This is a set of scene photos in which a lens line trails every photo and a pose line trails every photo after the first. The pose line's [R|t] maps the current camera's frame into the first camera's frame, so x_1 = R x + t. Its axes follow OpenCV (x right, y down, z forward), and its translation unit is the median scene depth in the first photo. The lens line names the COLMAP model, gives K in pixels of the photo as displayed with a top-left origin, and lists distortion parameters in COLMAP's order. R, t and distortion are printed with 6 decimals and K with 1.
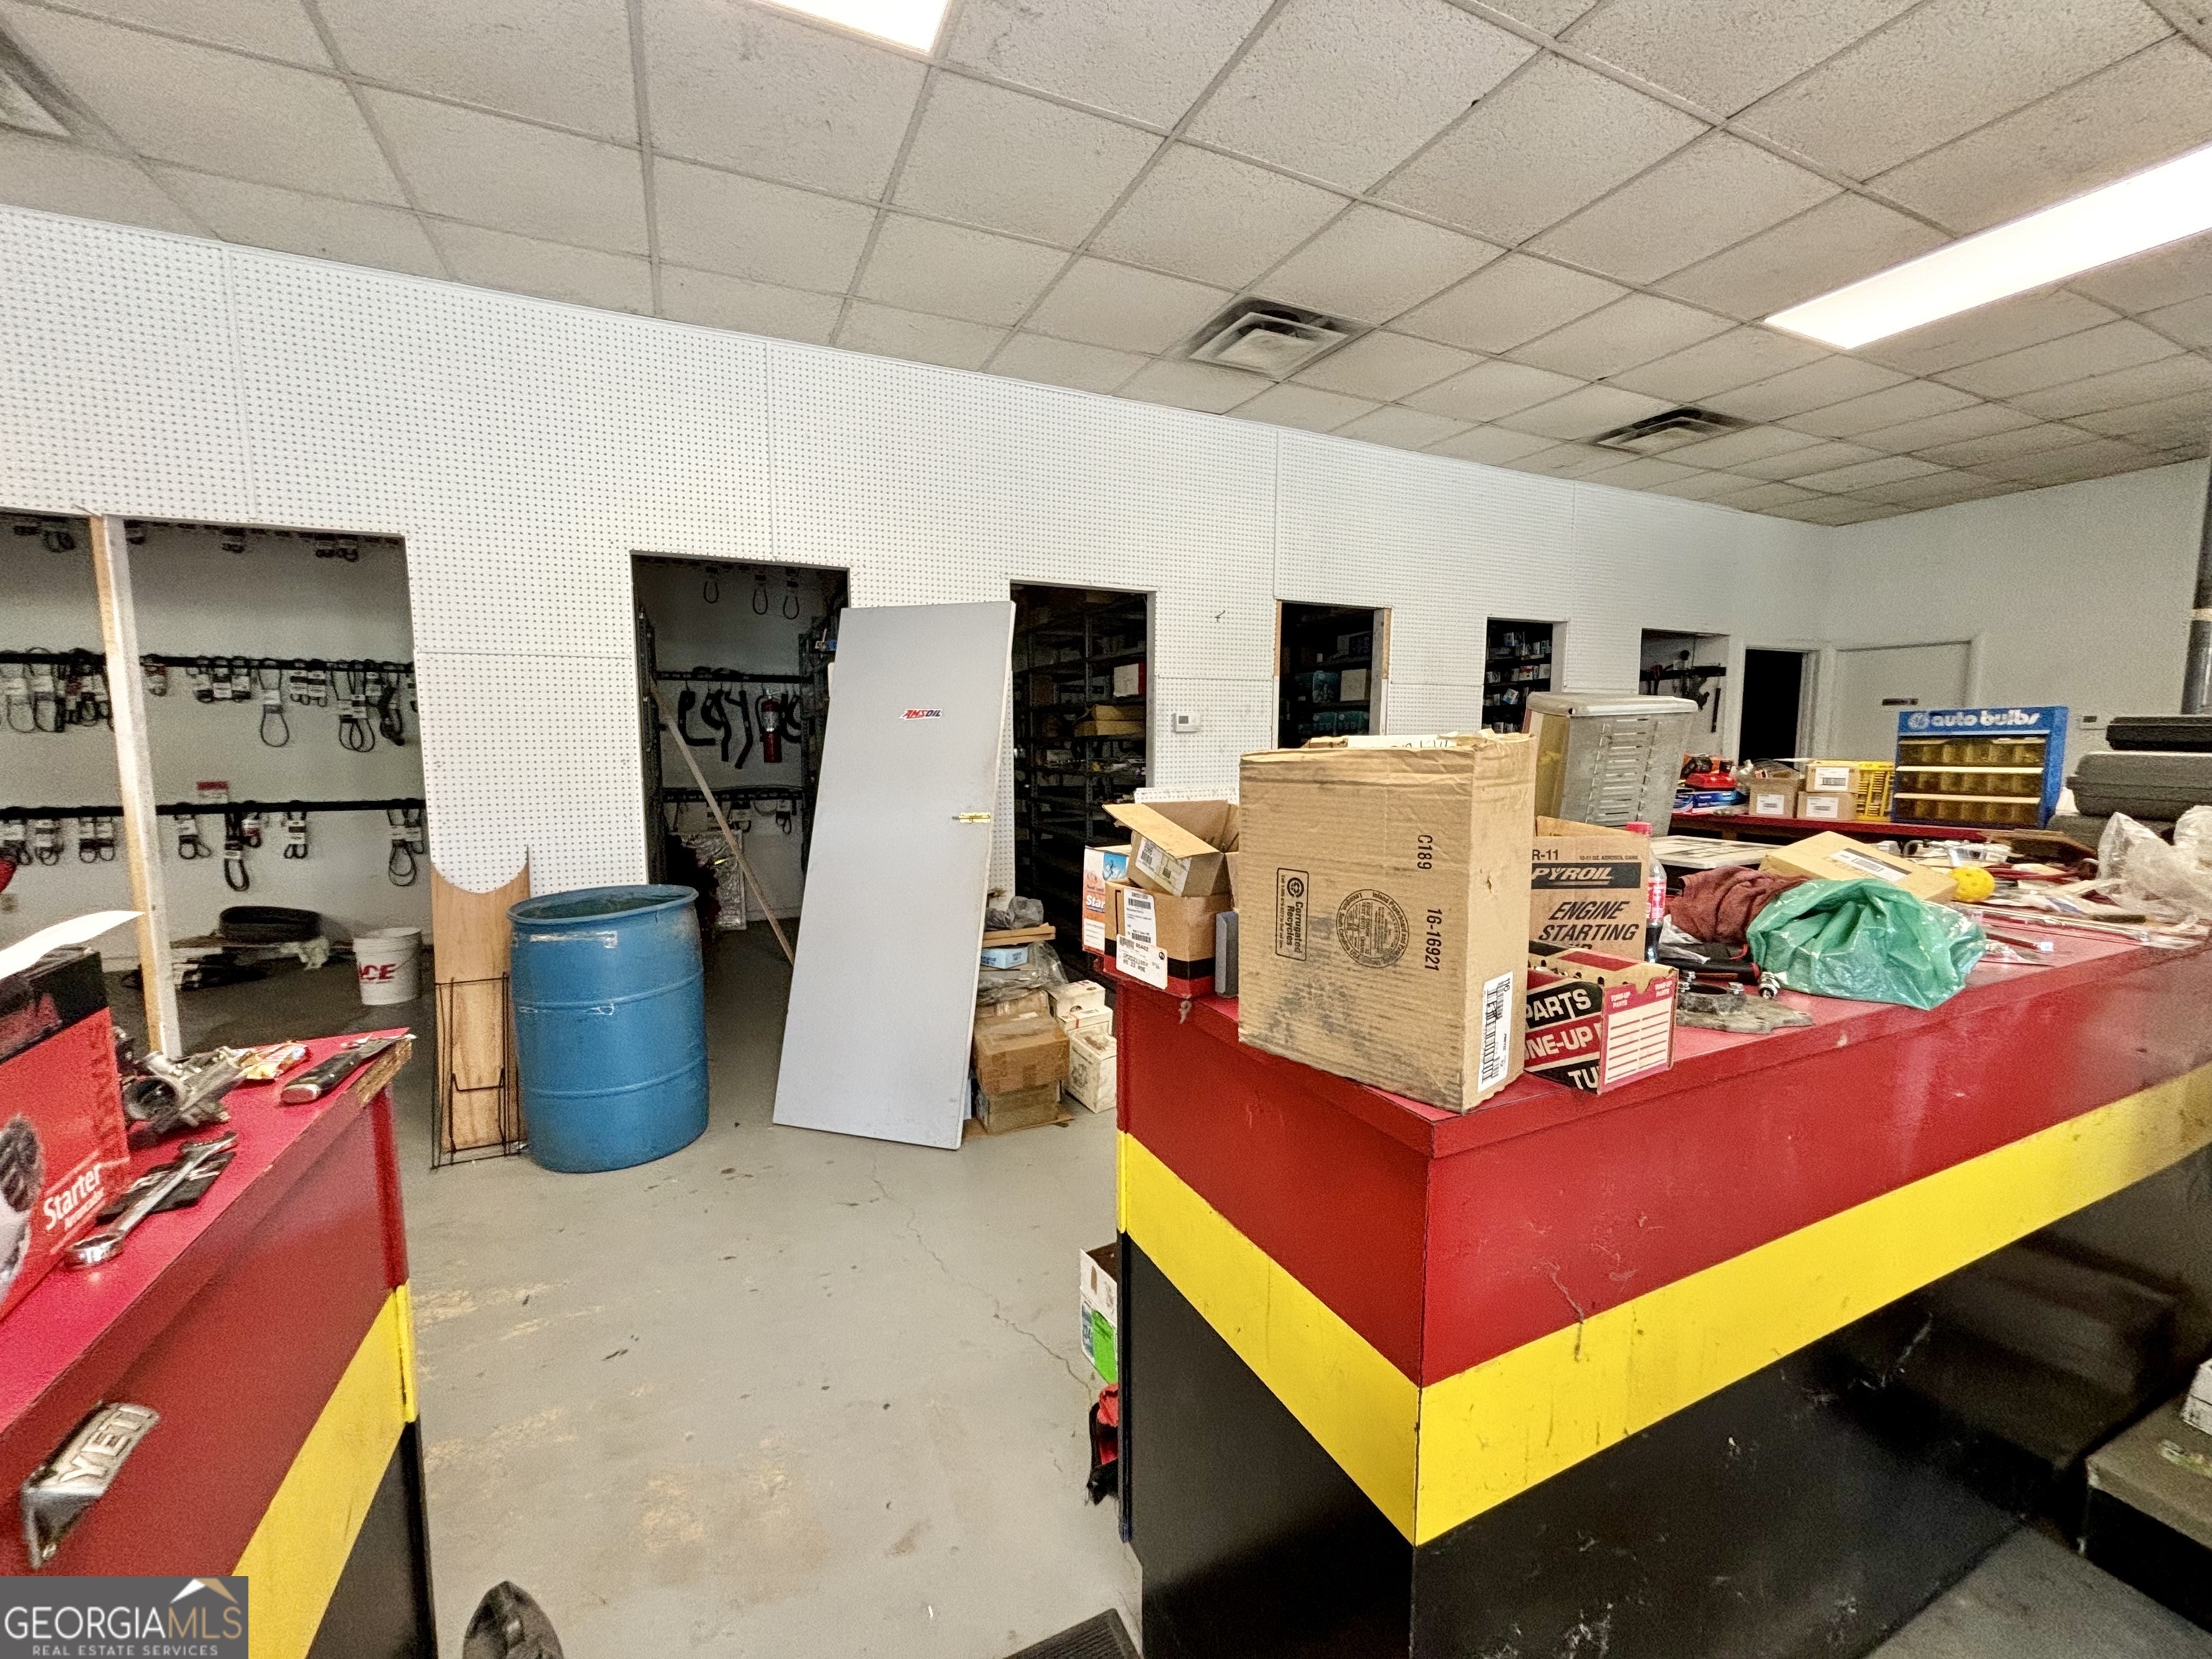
lens RADIAL K [[887.0, 0, 1106.4], [0, 887.0, 837.3], [0, 0, 1]] dist [-0.001854, 0.000582]
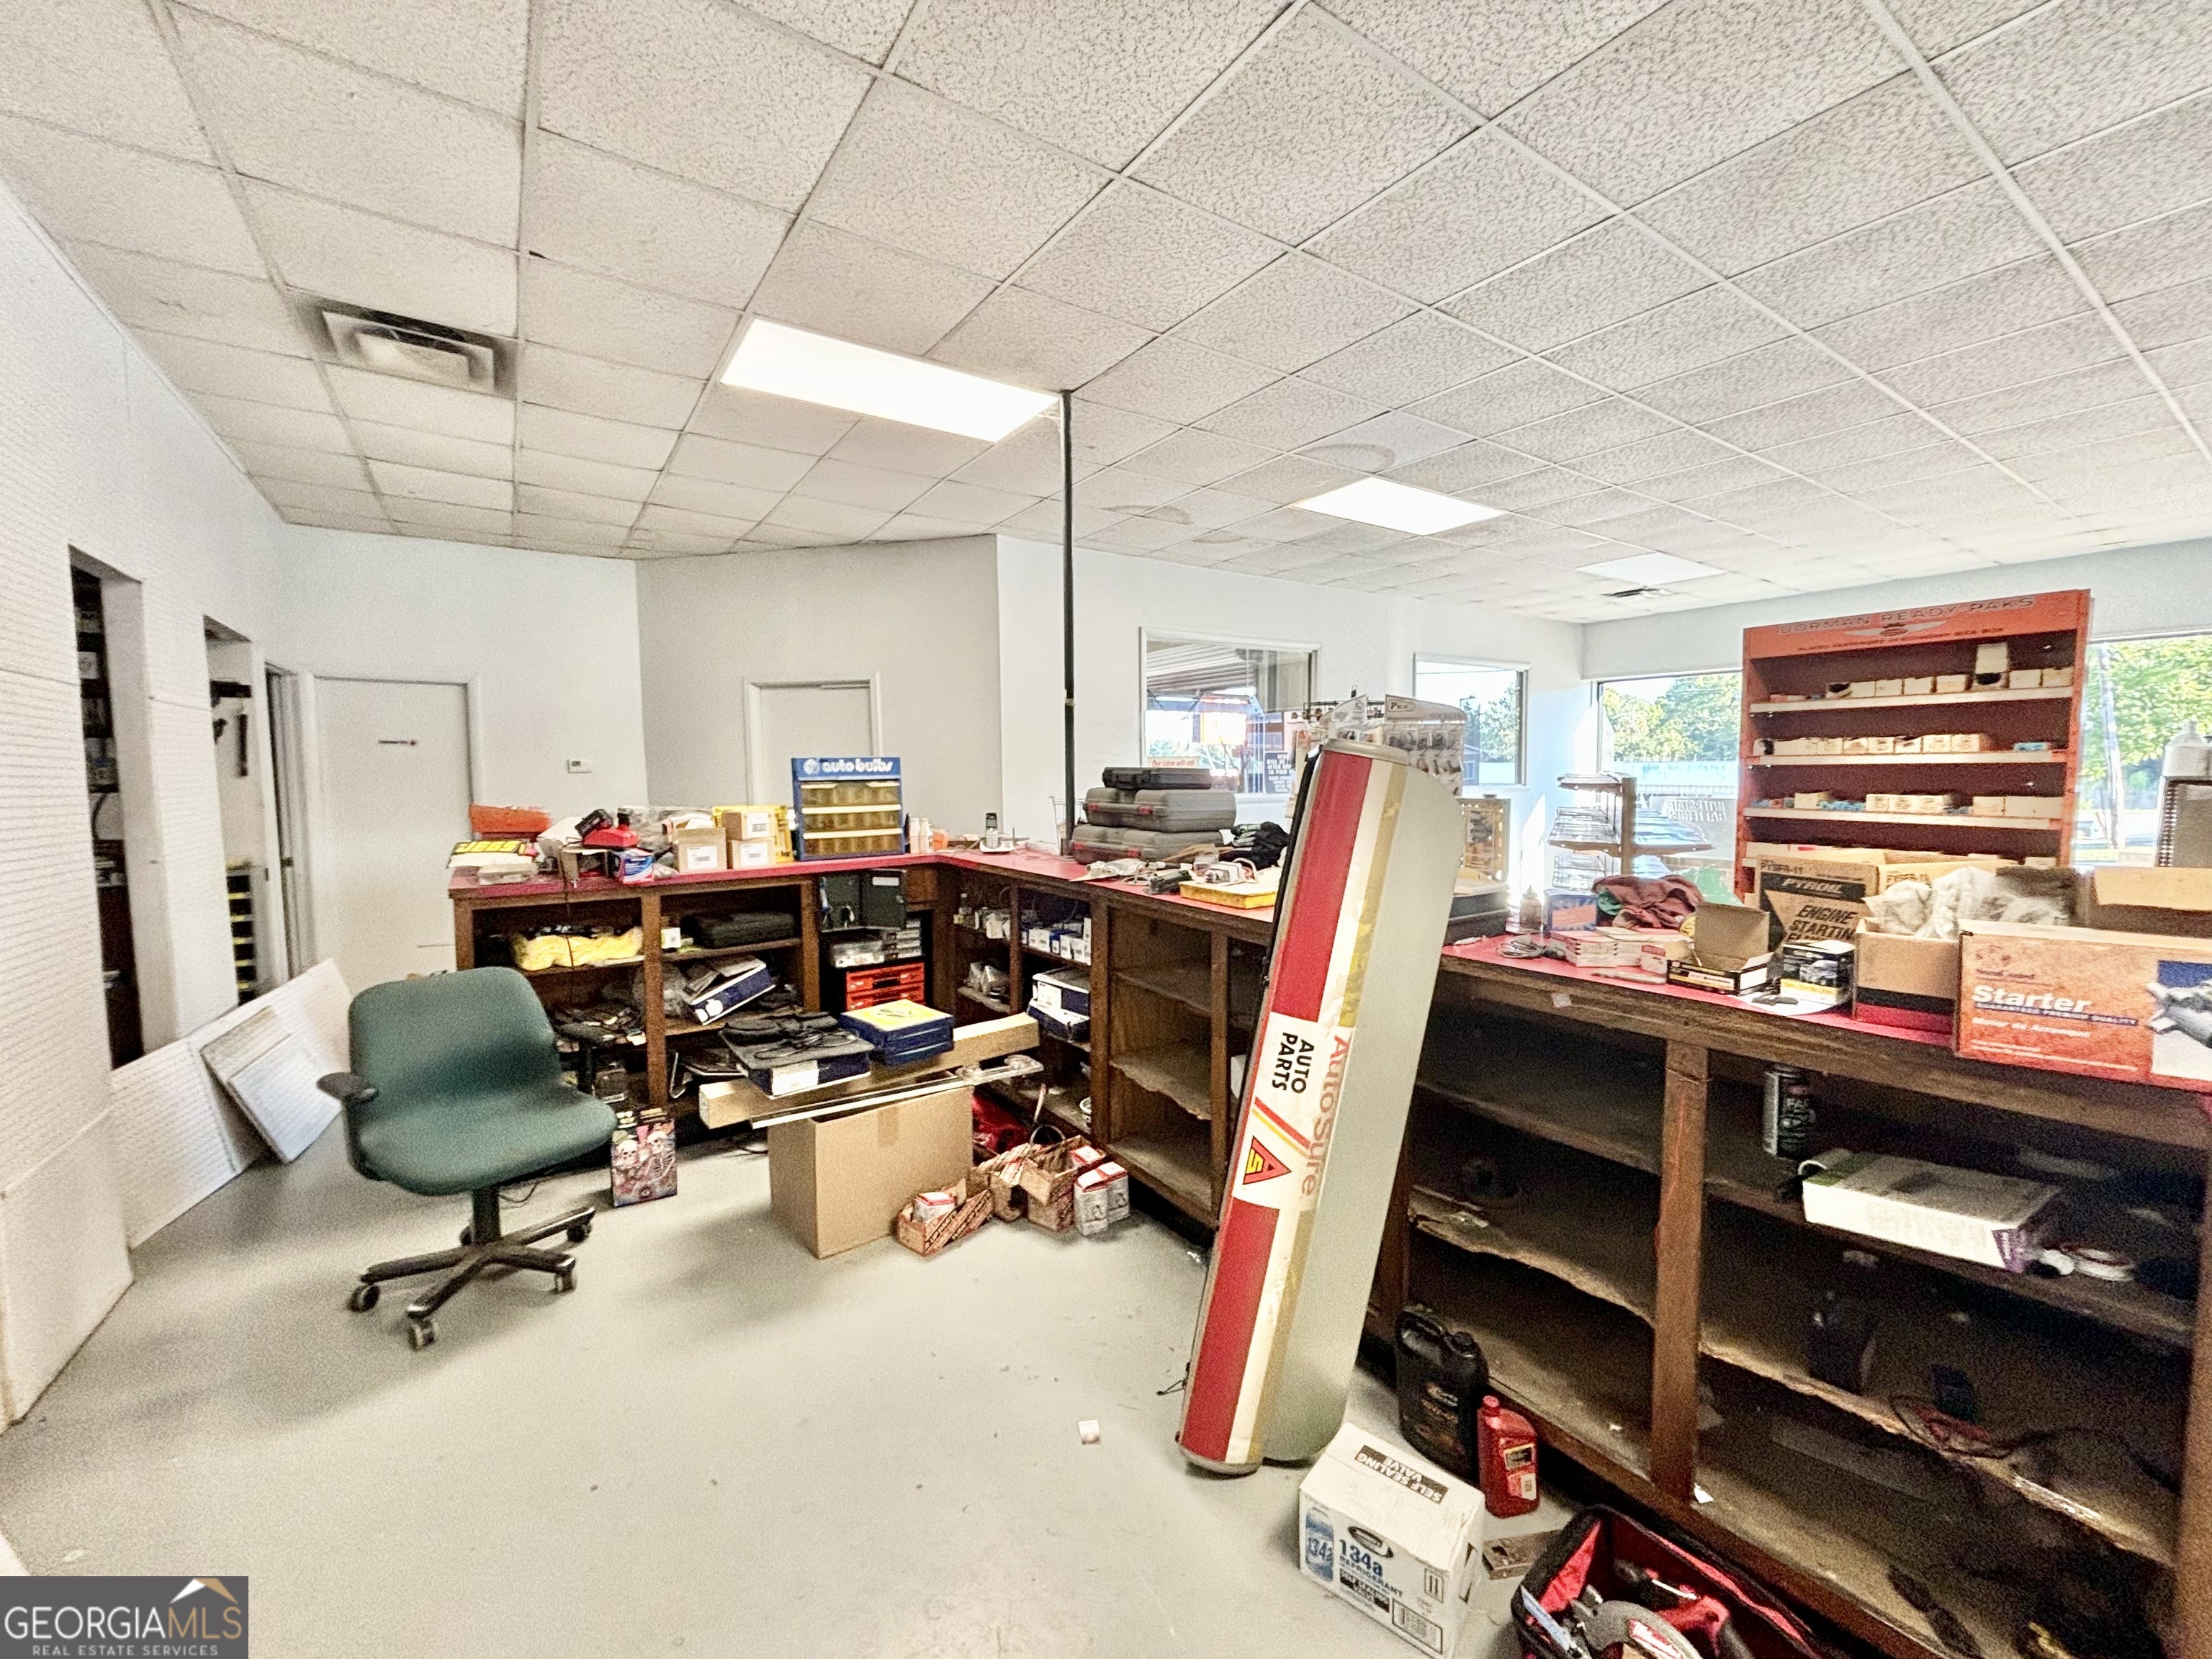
lens RADIAL K [[887.0, 0, 1113.2], [0, 887.0, 827.6], [0, 0, 1]] dist [-0.001854, 0.000582]
pose [[-0.154691, -0.058377, 0.986237, -0.220233], [0.115982, 0.990277, 0.076808, -0.099419], [-0.981131, 0.126267, -0.146417, 0.817271]]
